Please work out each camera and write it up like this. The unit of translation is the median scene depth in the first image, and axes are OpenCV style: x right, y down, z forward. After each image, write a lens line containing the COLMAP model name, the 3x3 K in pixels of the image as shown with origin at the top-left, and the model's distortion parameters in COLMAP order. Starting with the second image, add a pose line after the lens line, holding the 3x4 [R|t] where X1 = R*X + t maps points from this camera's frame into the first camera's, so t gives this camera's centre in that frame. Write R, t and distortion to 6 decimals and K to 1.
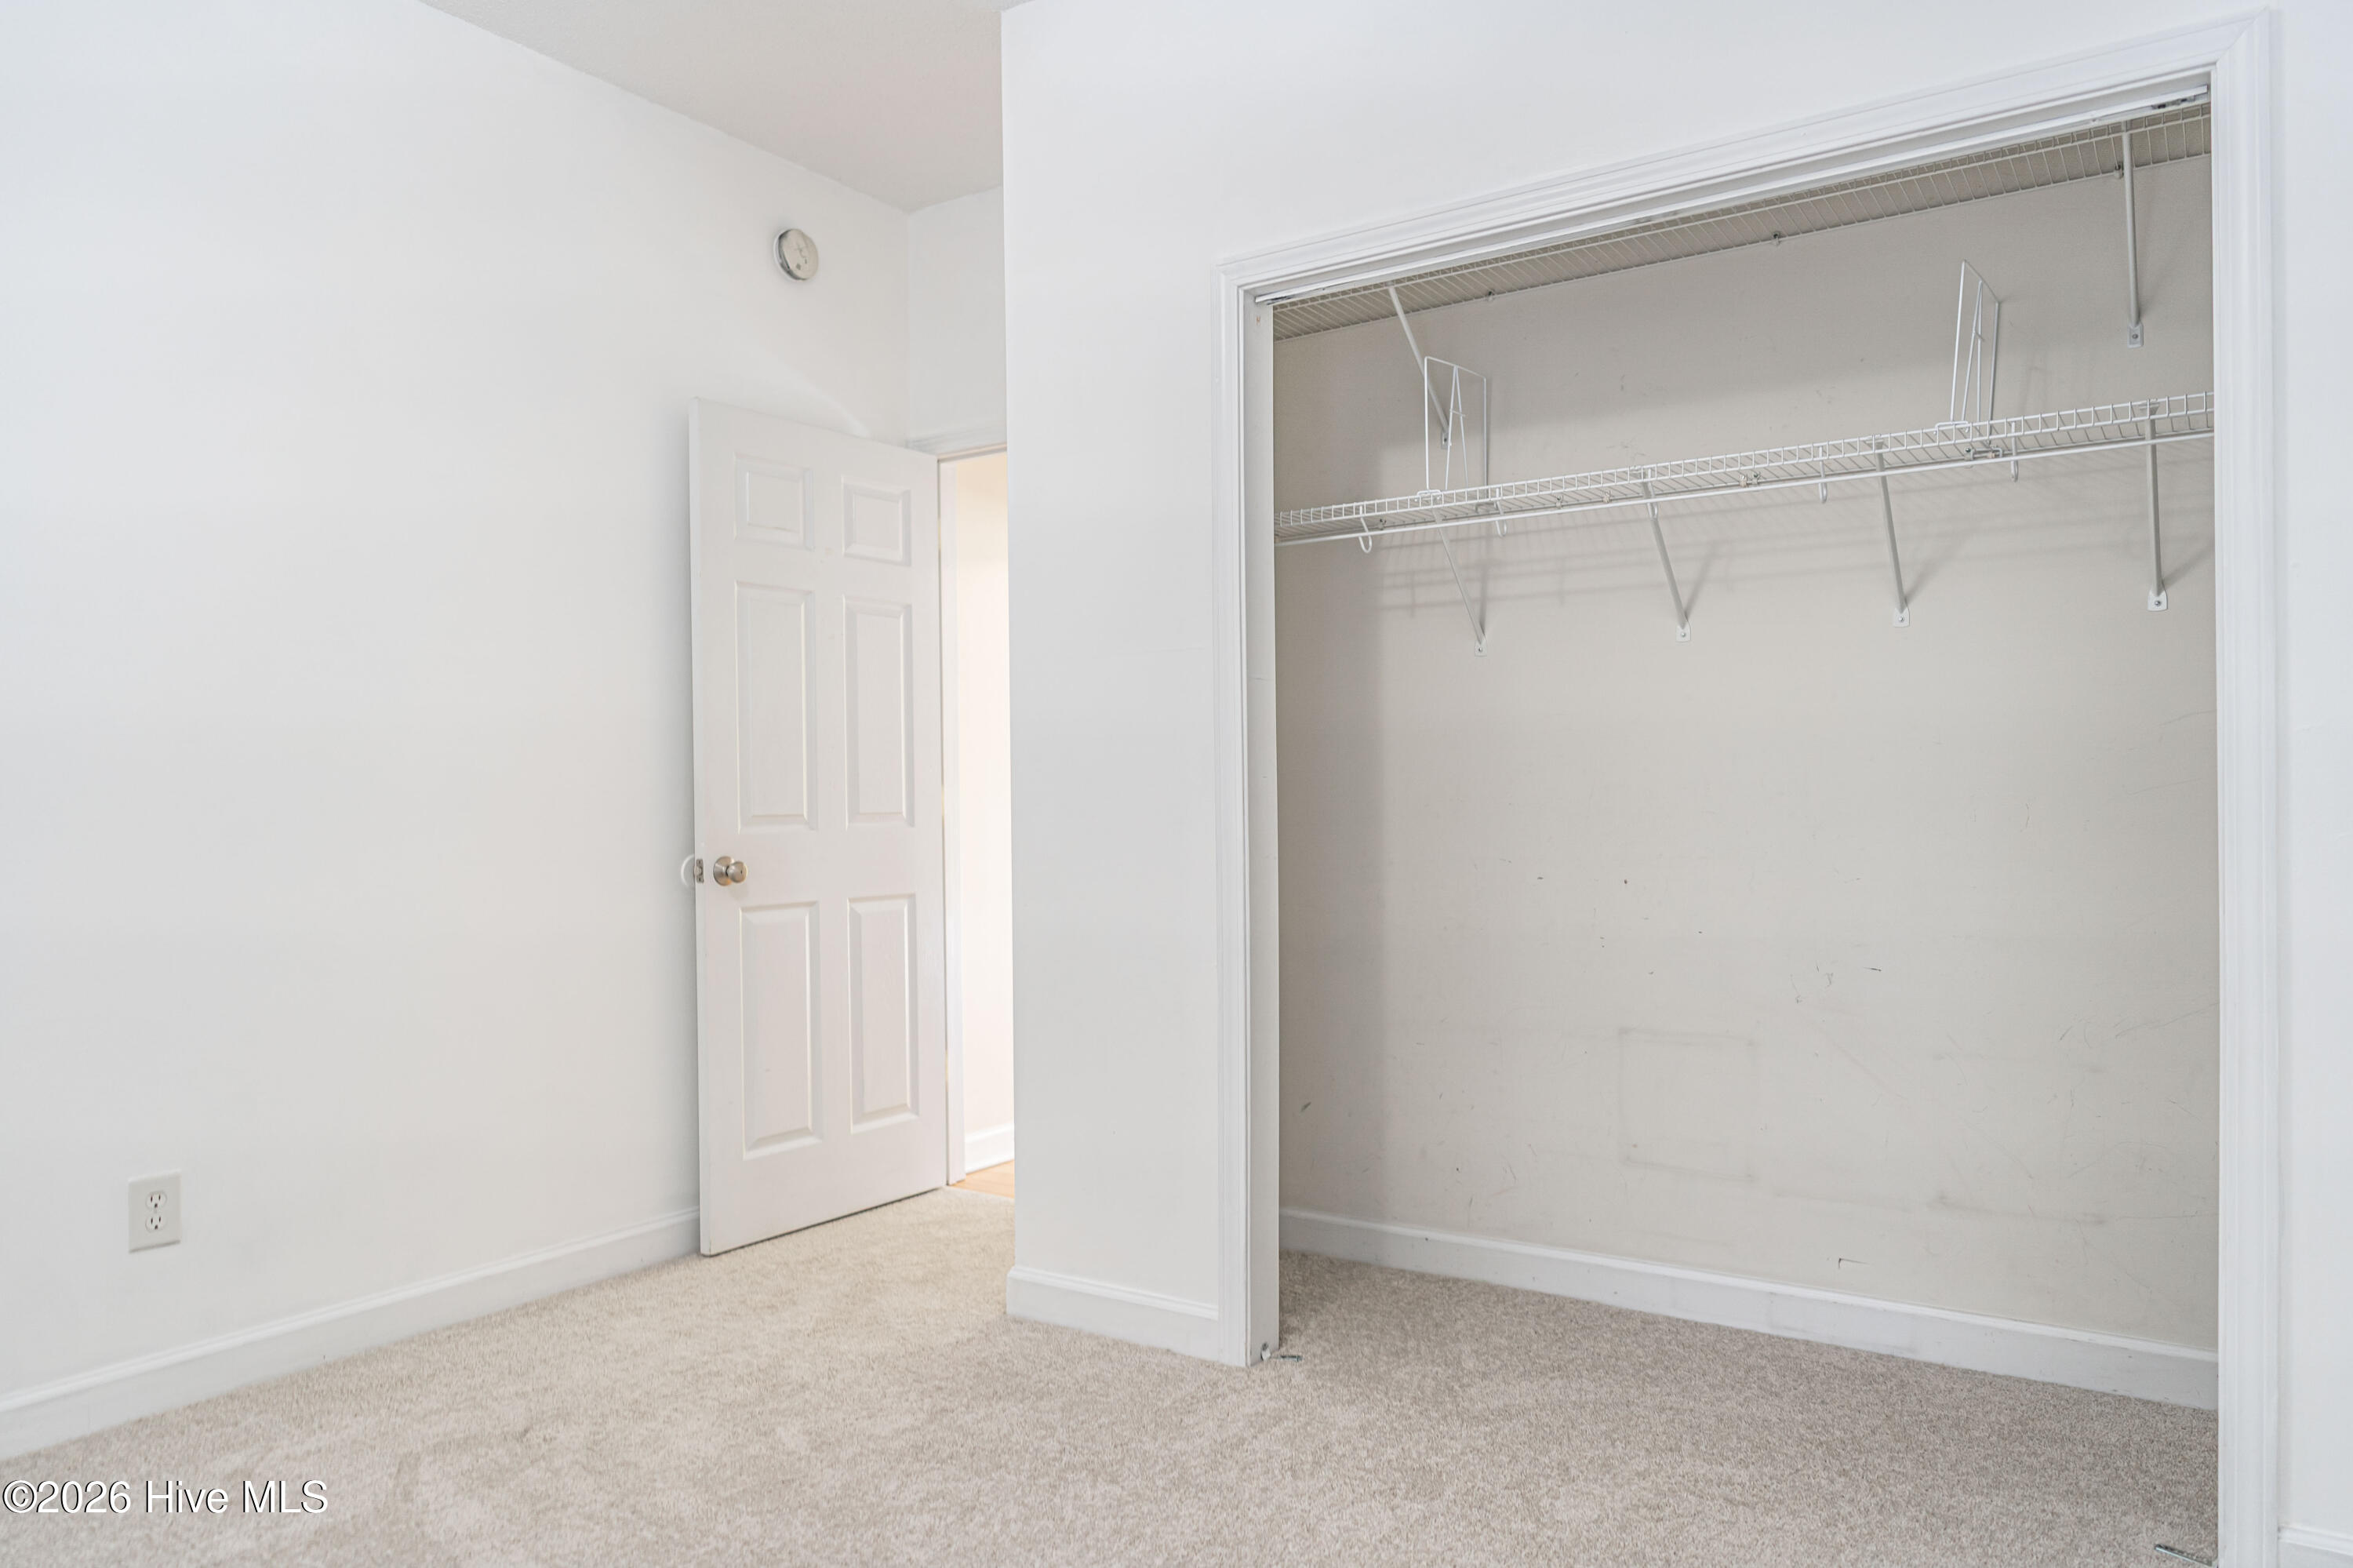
lens RADIAL K [[1583.9, 0, 1182.6], [0, 1583.9, 792.4], [0, 0, 1]] dist [-0.000125, 0.005226]
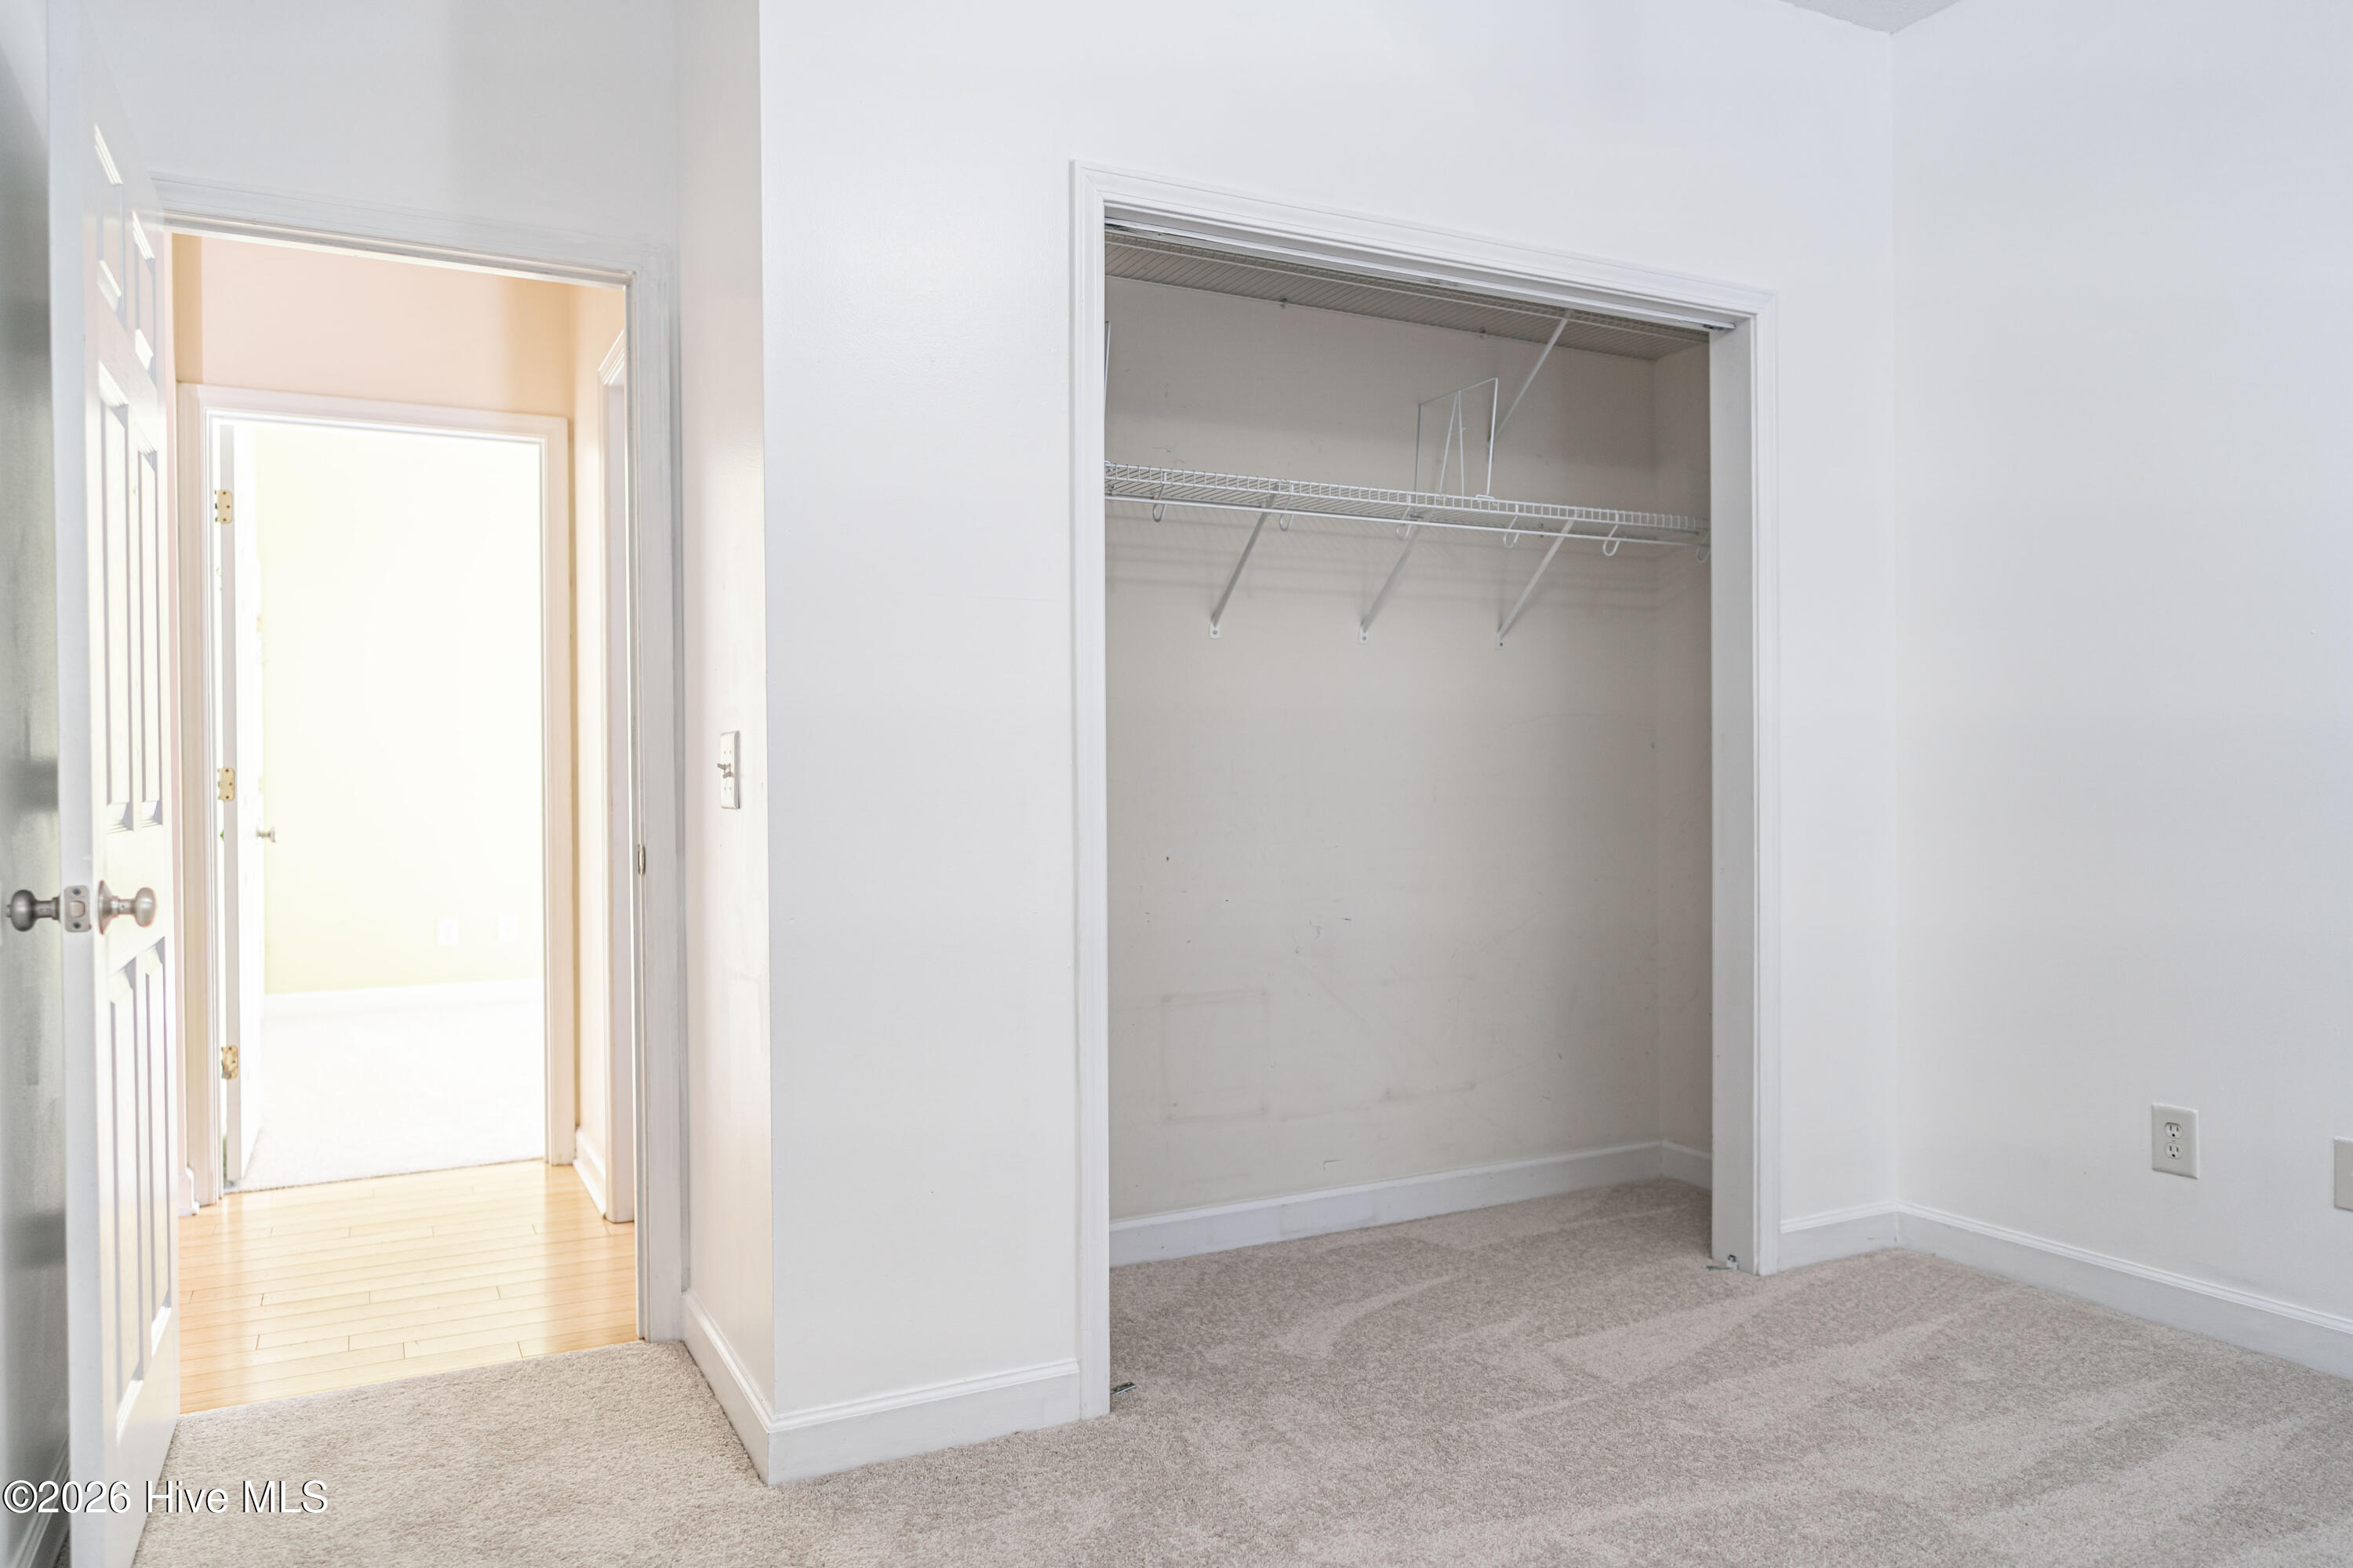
lens RADIAL K [[1583.9, 0, 1220.4], [0, 1583.9, 782.3], [0, 0, 1]] dist [-0.000125, 0.005226]
pose [[0.467440, 0.005199, 0.884010, -0.701164], [-0.006510, 0.999976, -0.002438, 0.008304], [-0.884001, -0.004615, 0.467462, 0.511374]]
